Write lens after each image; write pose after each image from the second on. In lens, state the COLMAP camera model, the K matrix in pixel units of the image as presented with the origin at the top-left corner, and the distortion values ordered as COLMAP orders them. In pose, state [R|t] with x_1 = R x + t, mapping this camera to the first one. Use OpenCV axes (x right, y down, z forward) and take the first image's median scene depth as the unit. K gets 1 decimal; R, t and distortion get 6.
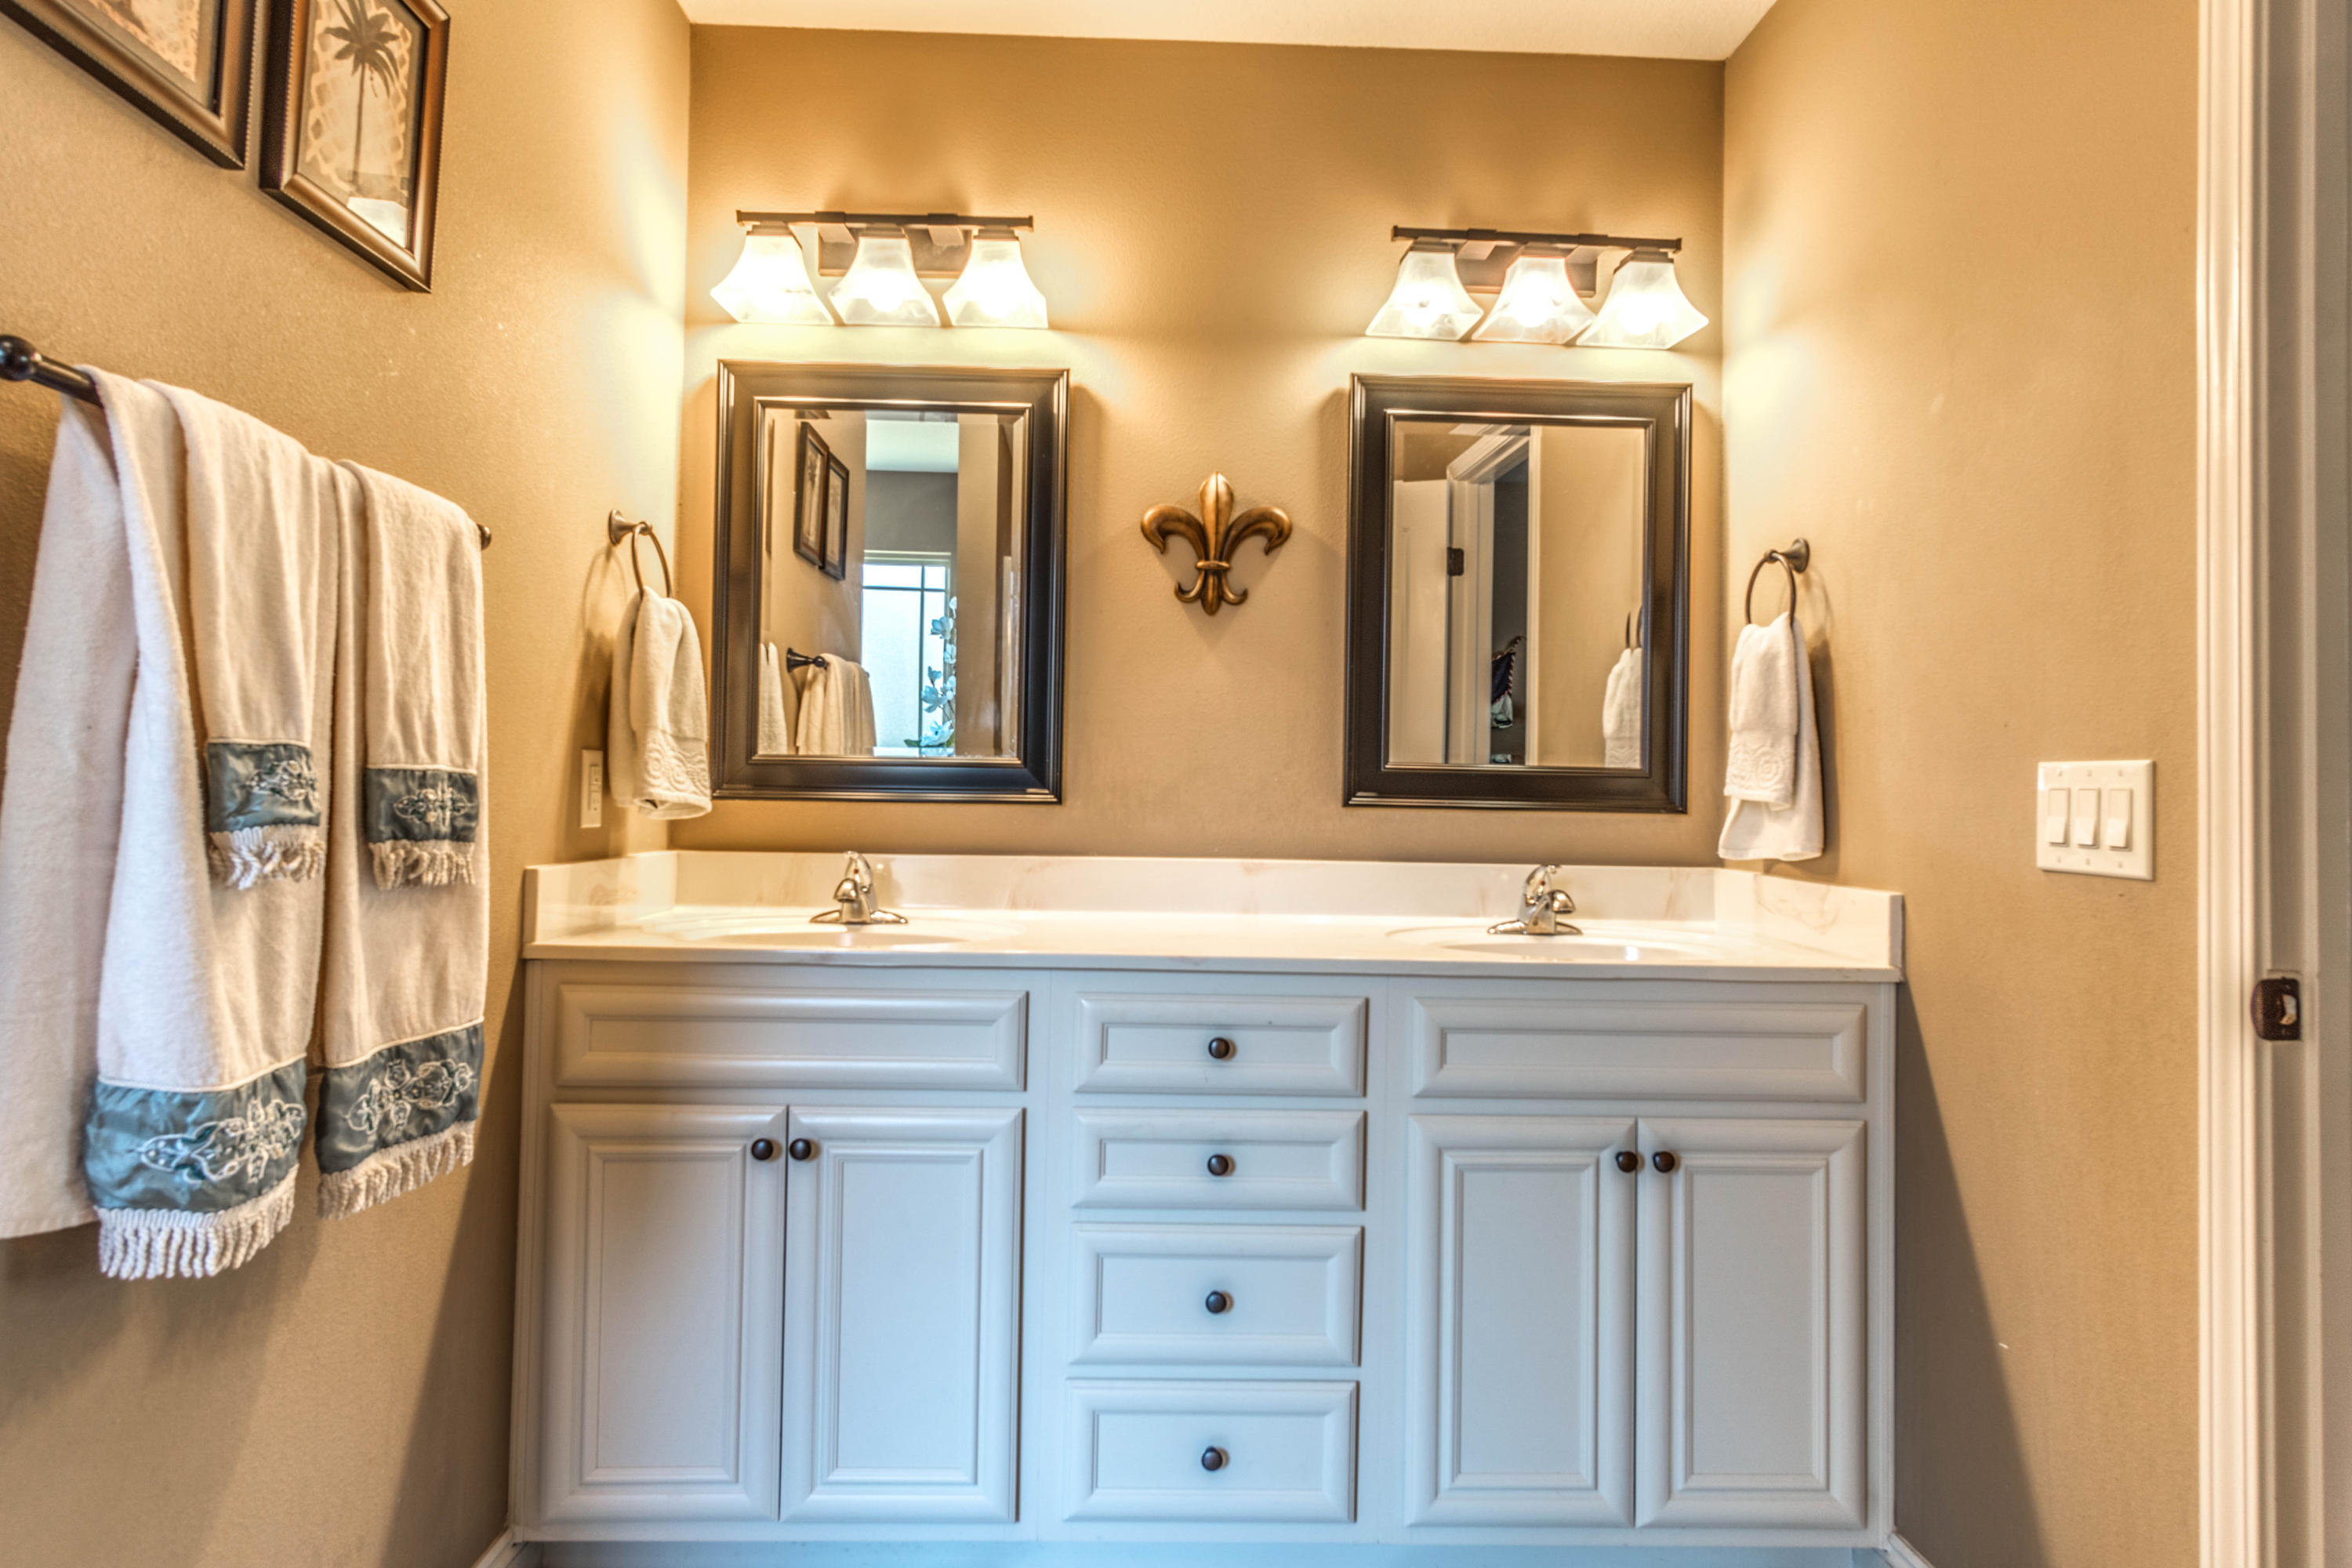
lens RADIAL K [[1304.3, 0, 1164.2], [0, 1304.3, 739.2], [0, 0, 1]] dist [0.022847, 0.000853]
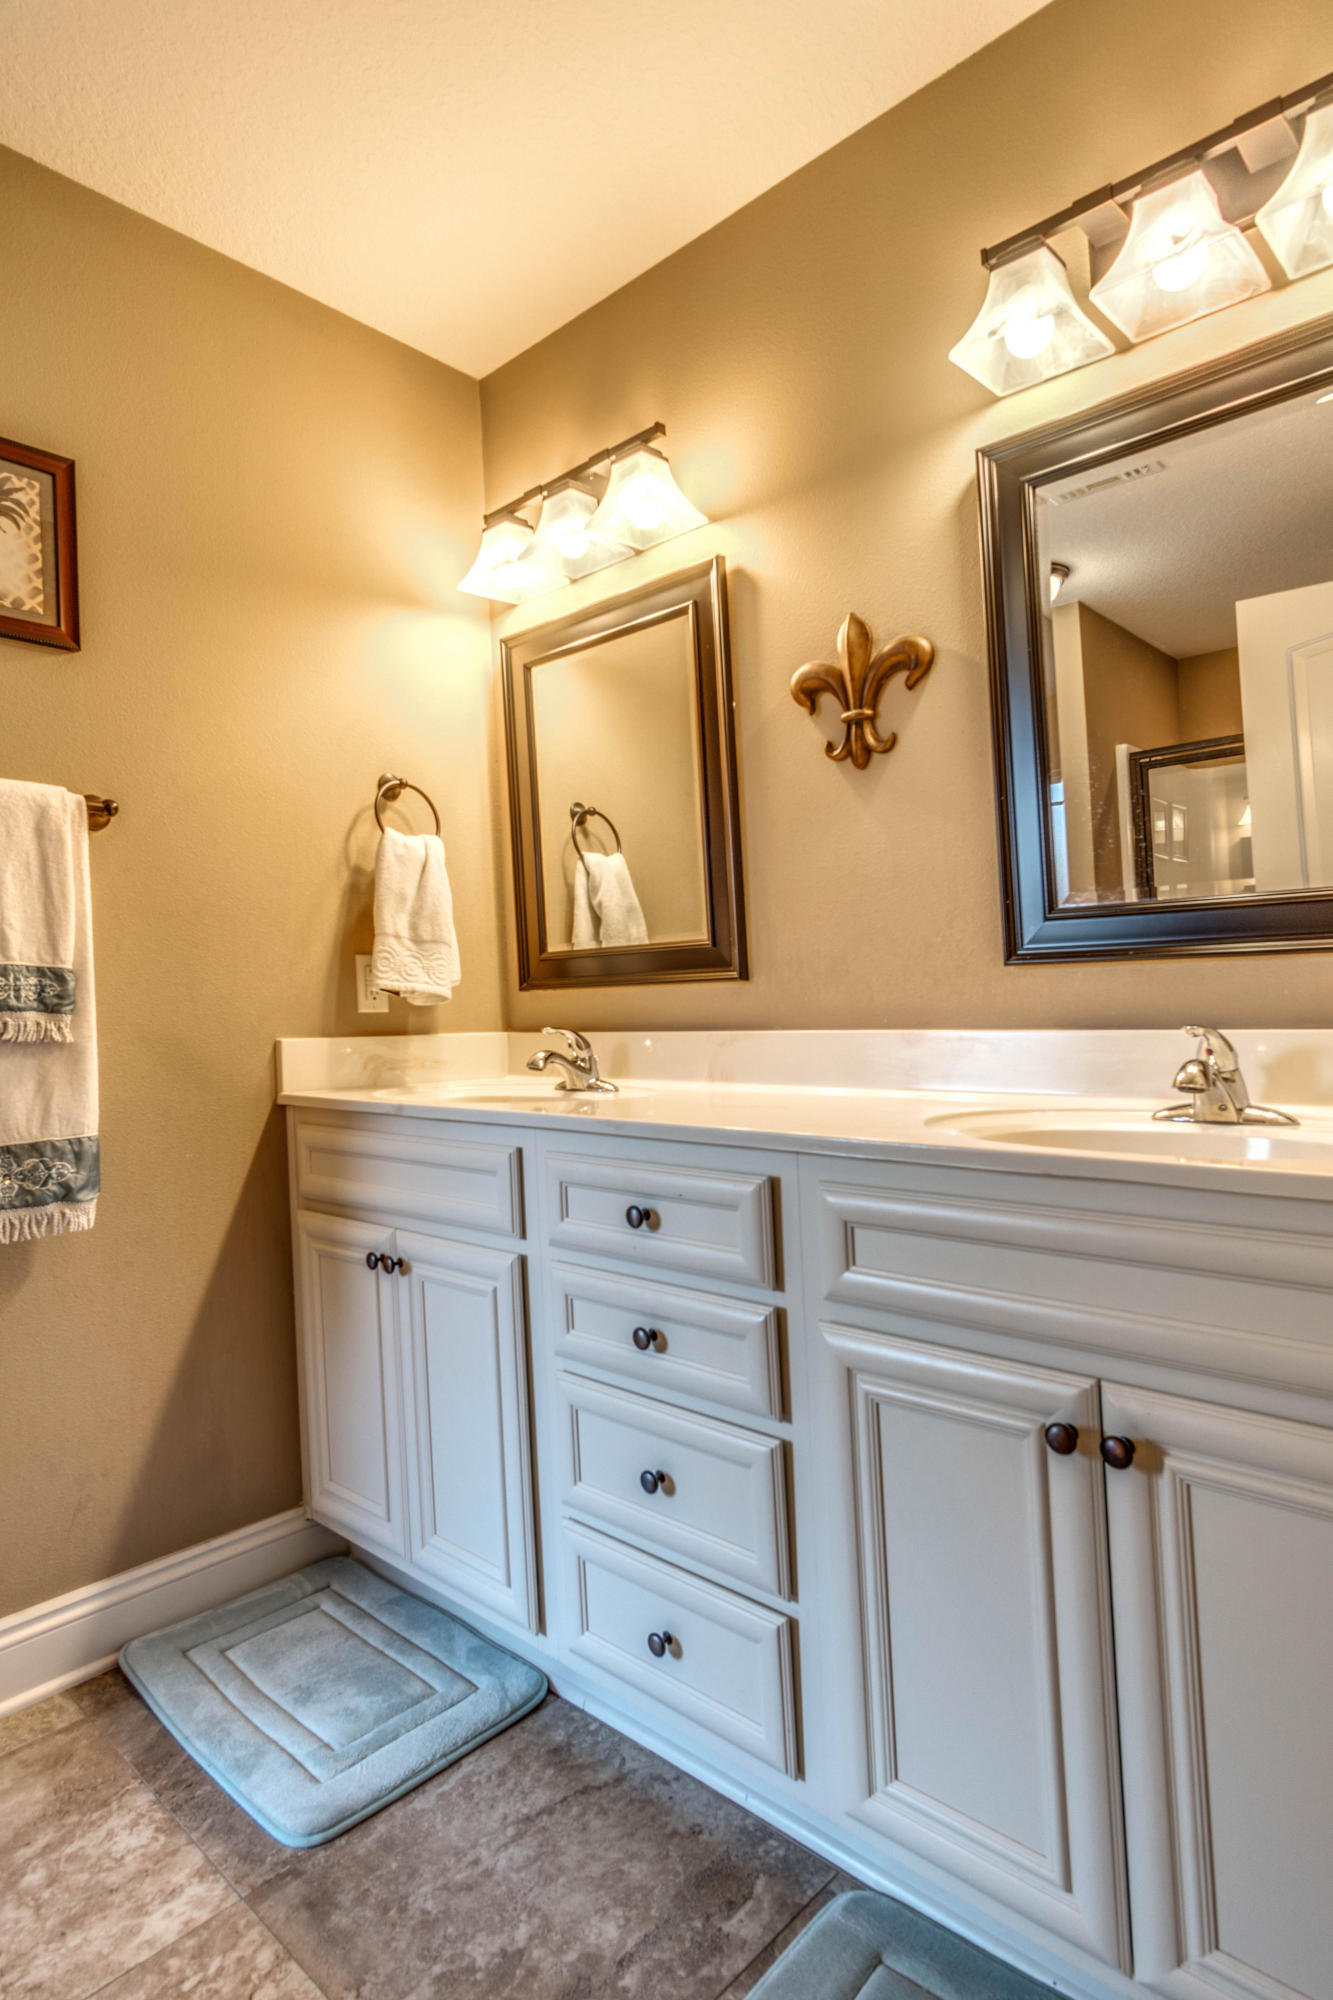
lens RADIAL K [[1092.8, 0, 679.5], [0, 1092.8, 984.3], [0, 0, 1]] dist [0.025595, -0.000359]
pose [[0.715684, -0.050000, -0.696632, 0.622094], [0.061852, 0.998053, -0.008090, 0.073354], [0.695680, -0.037298, 0.717383, 0.444084]]
